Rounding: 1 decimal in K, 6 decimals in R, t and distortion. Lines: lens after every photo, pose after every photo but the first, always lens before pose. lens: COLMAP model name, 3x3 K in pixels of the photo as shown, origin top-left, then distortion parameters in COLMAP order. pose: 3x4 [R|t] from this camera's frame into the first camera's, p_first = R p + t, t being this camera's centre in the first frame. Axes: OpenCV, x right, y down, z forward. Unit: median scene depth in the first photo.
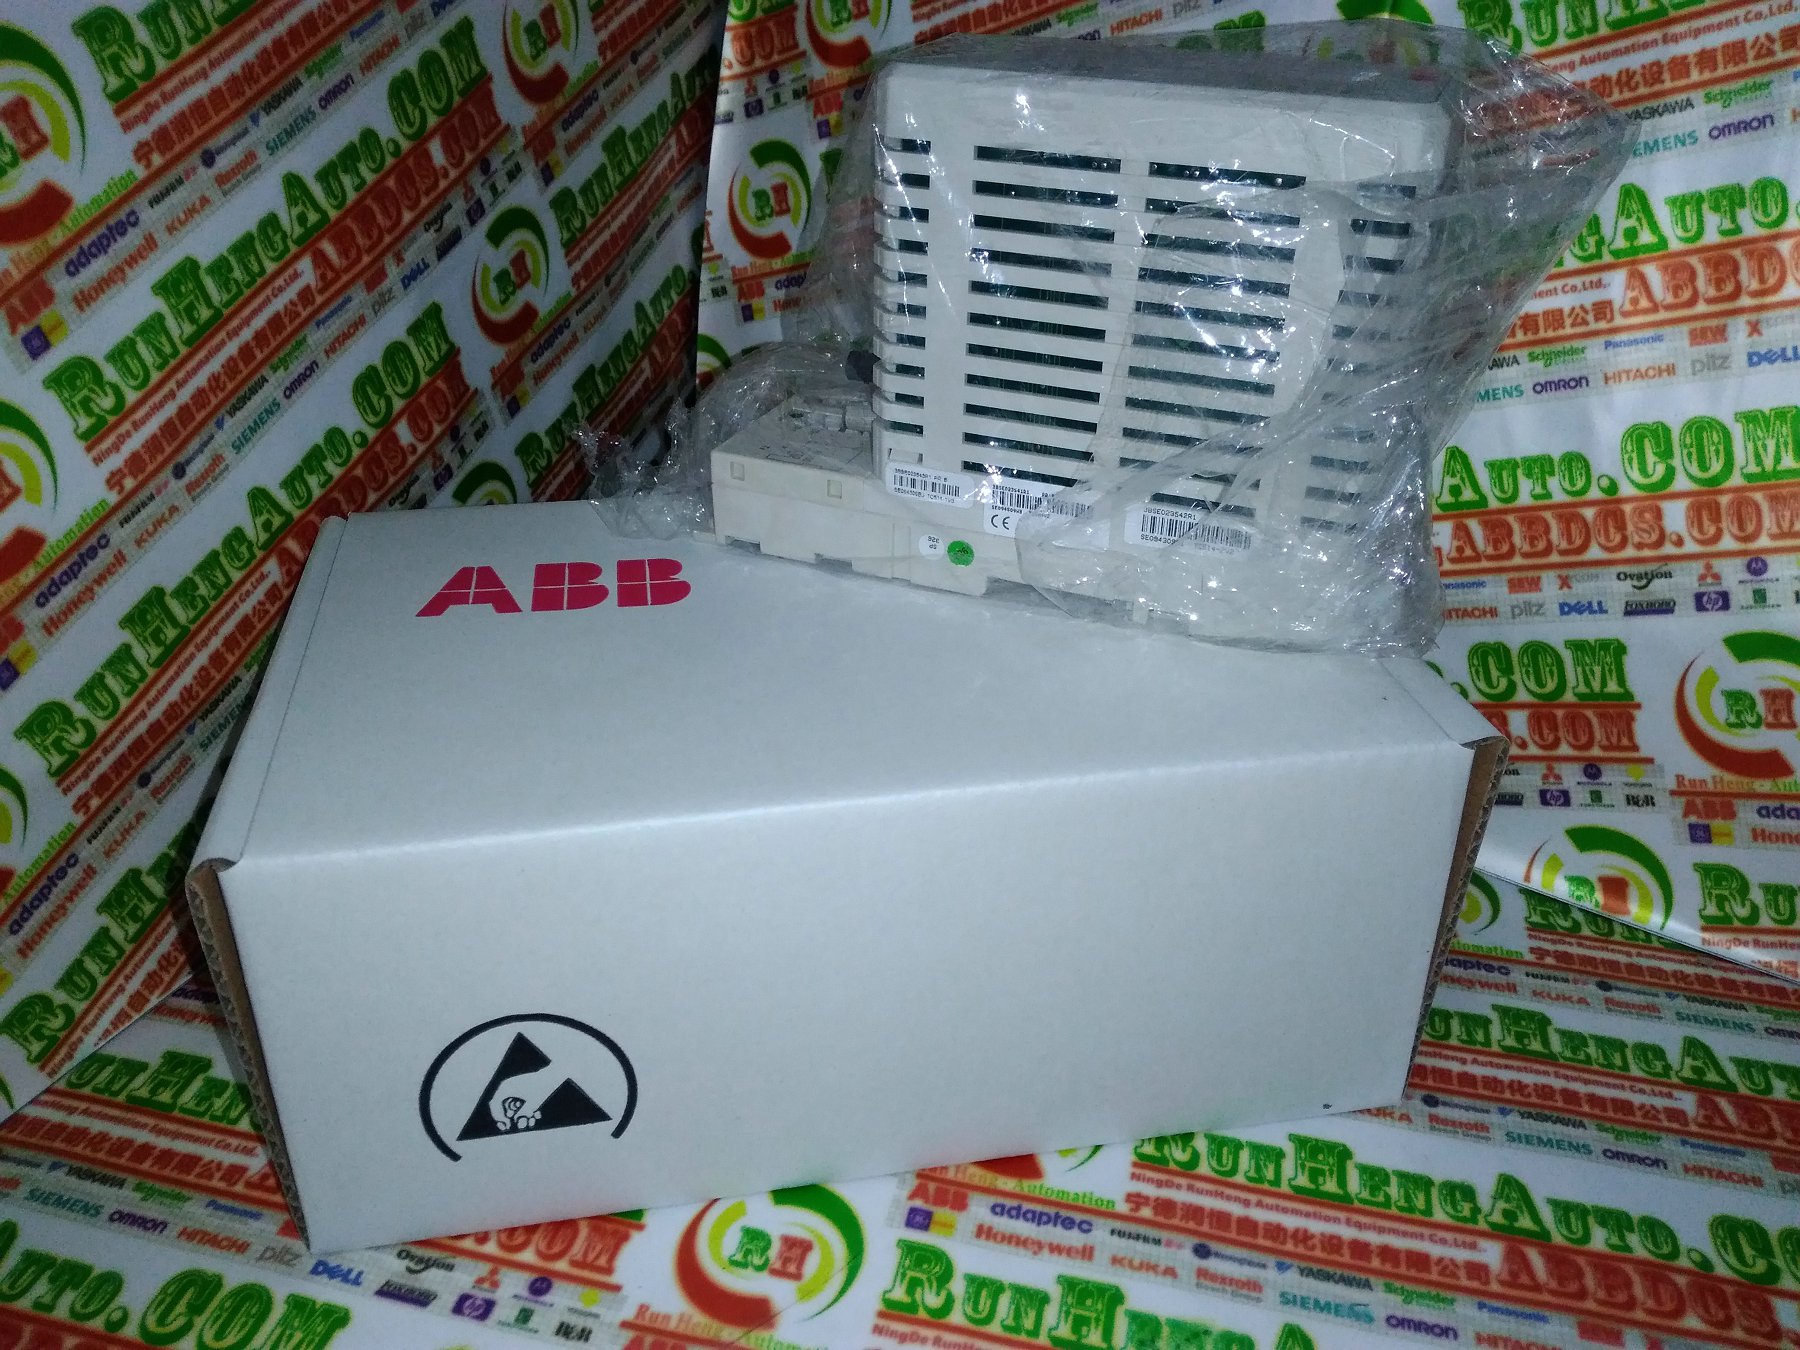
lens RADIAL K [[1477.9, 0, 920.0], [0, 1477.9, 676.0], [0, 0, 1]] dist [0.059756, -0.147781]
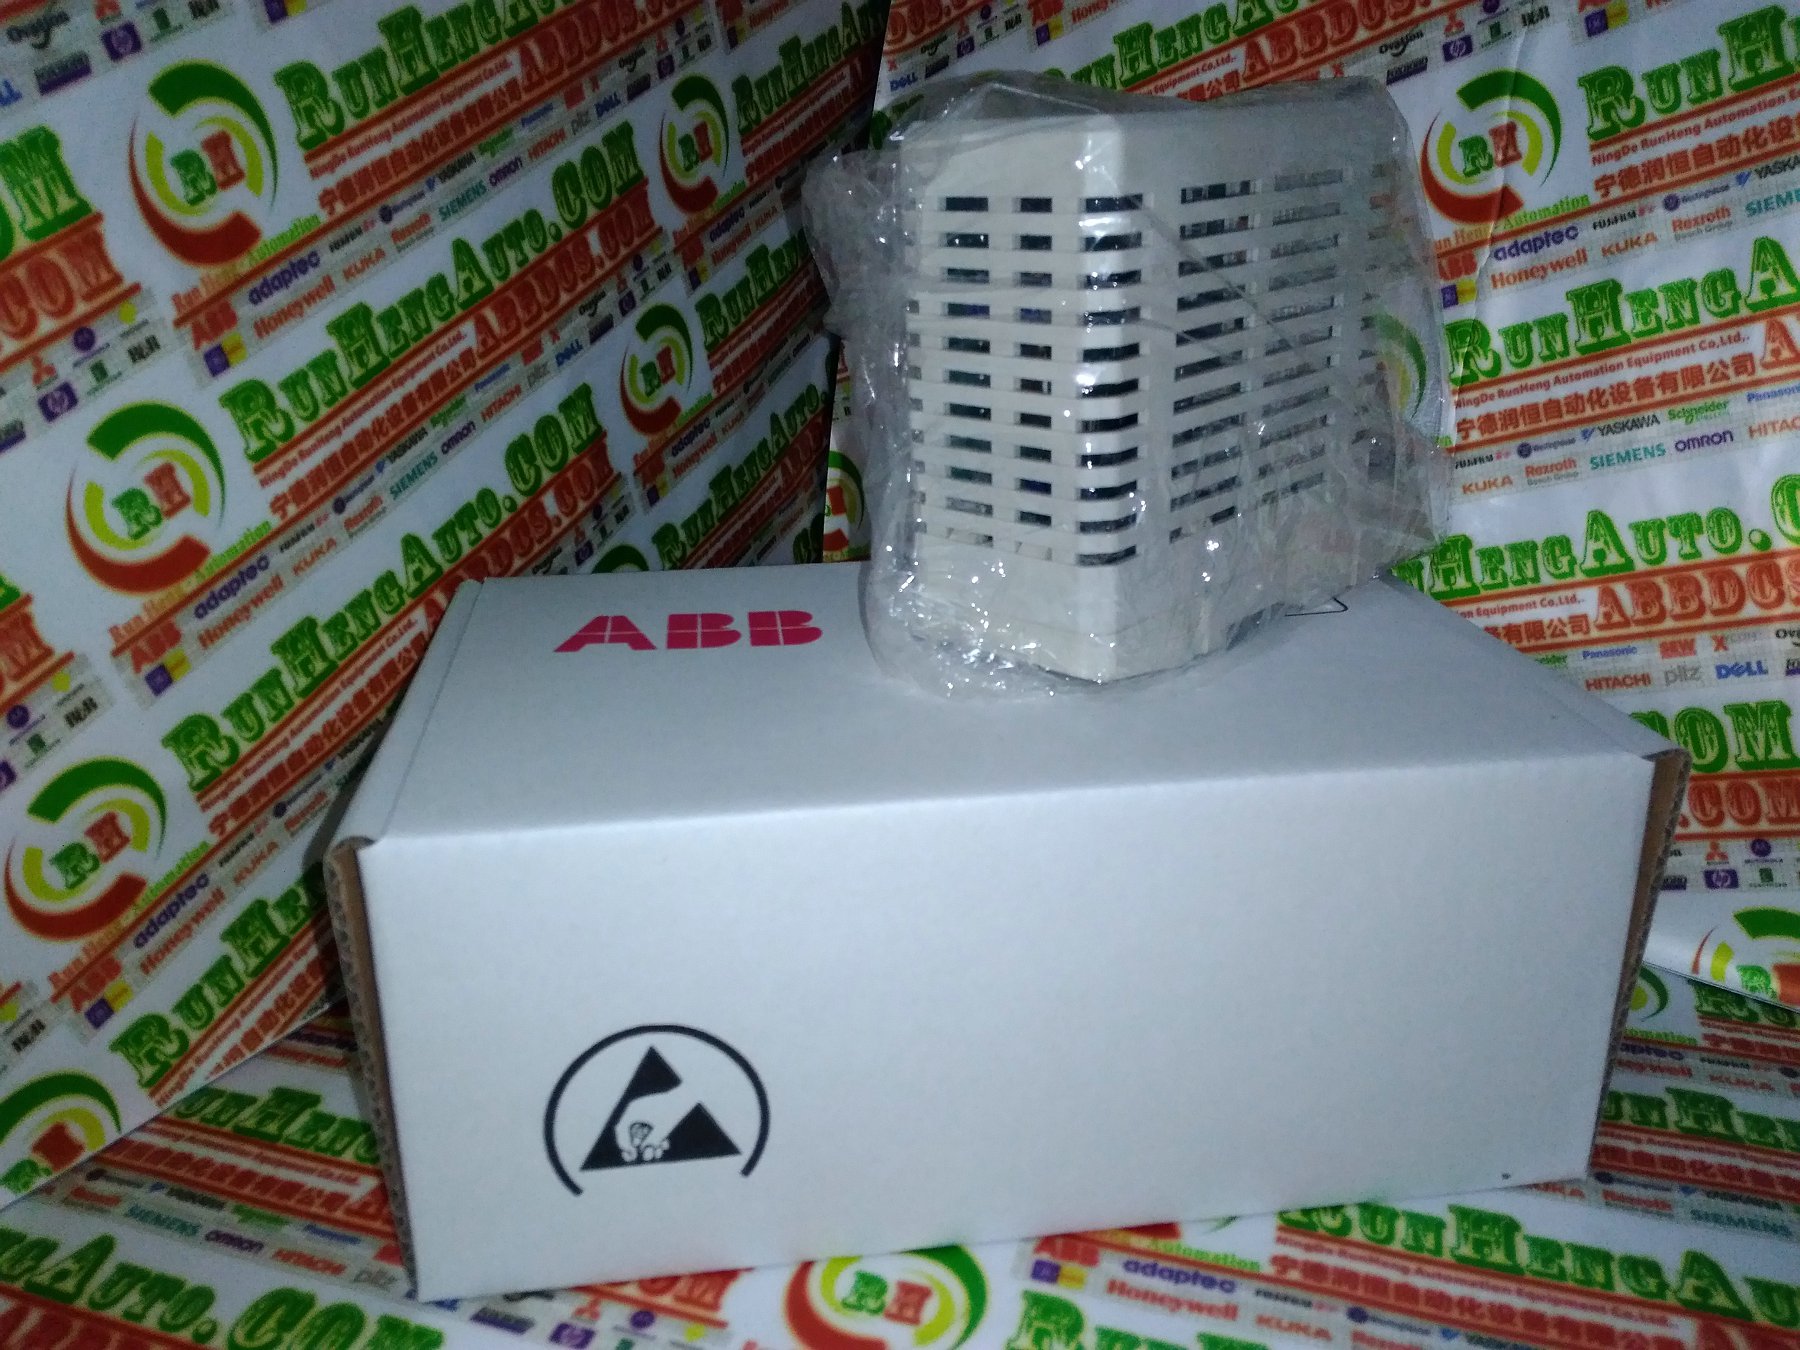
lens RADIAL K [[1477.9, 0, 920.0], [0, 1477.9, 676.0], [0, 0, 1]] dist [0.059756, -0.147781]
pose [[0.997090, 0.009316, -0.075661, -0.010635], [-0.020762, 0.988171, -0.151946, 0.121288], [0.073350, 0.153074, 0.985489, 0.018874]]
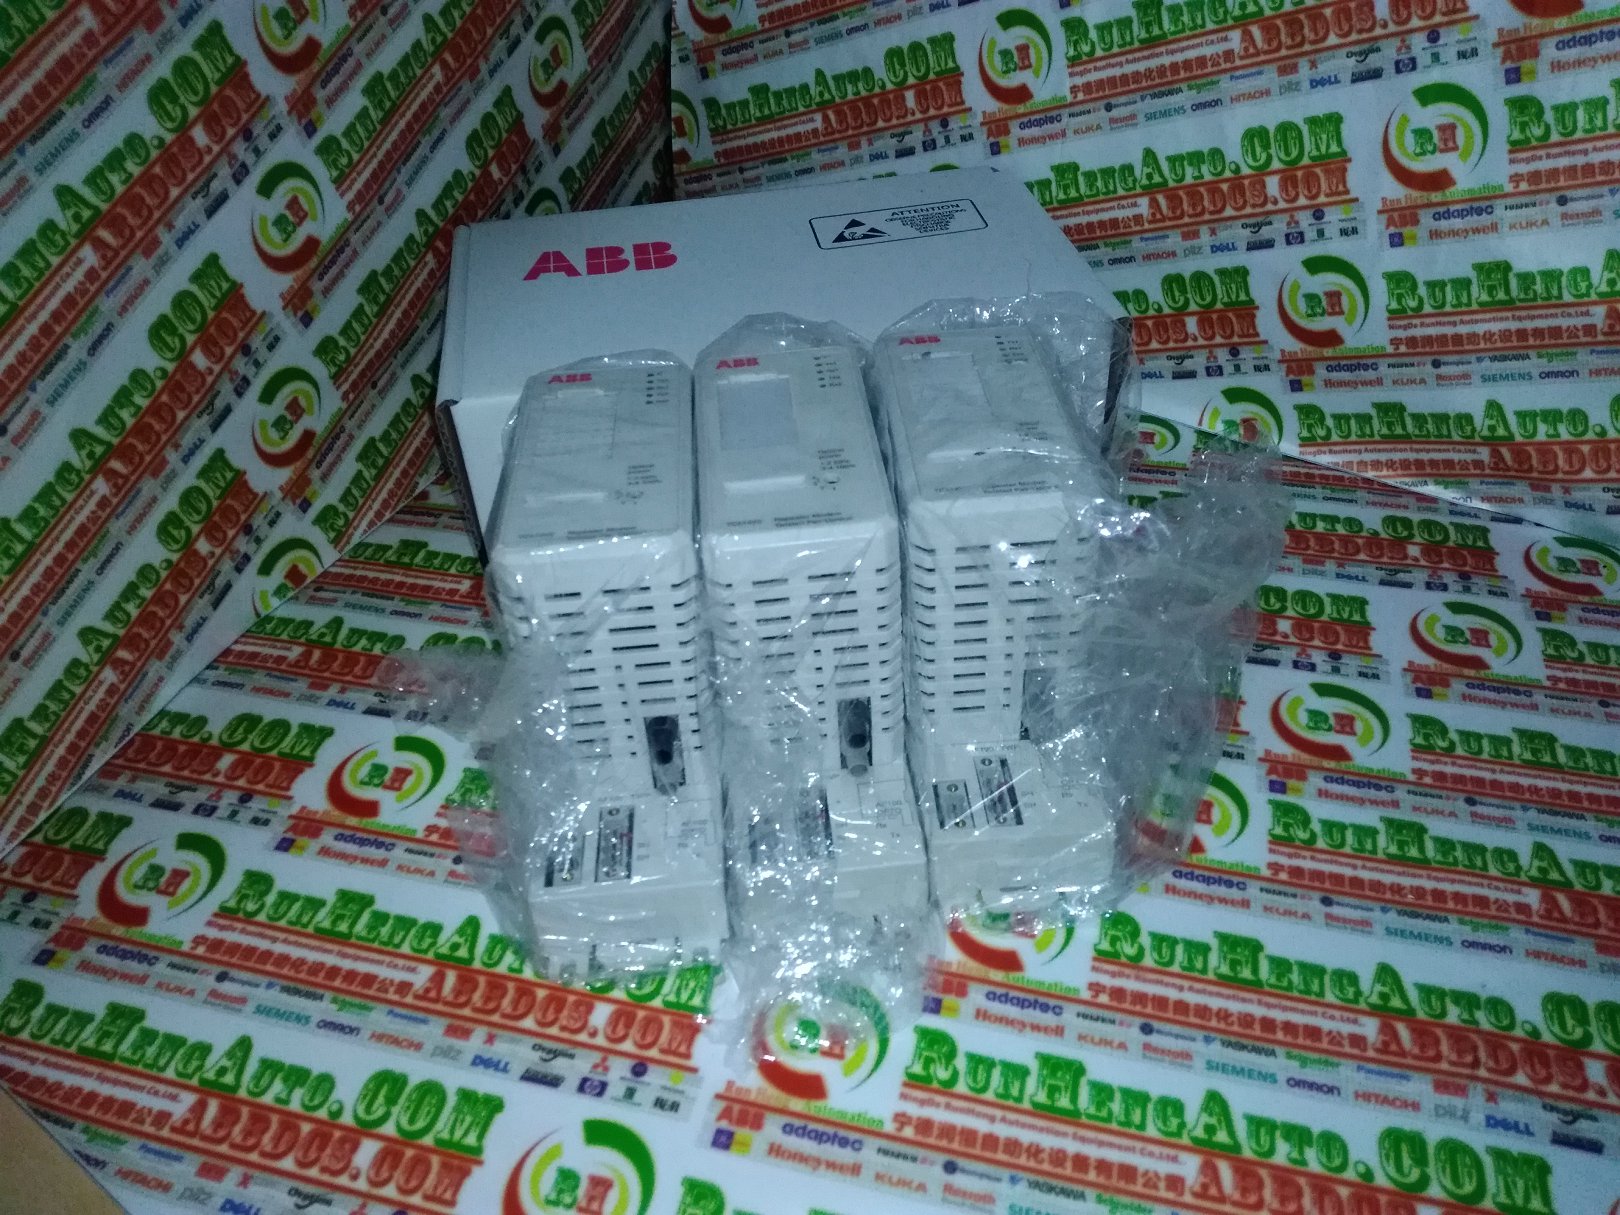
lens RADIAL K [[1330.1, 0, 828.0], [0, 1330.1, 608.4], [0, 0, 1]] dist [0.059756, -0.147781]
pose [[0.998211, -0.032666, -0.050087, 0.078843], [0.040632, 0.985060, 0.167348, 0.084902], [0.043872, -0.169084, 0.984625, -0.554518]]
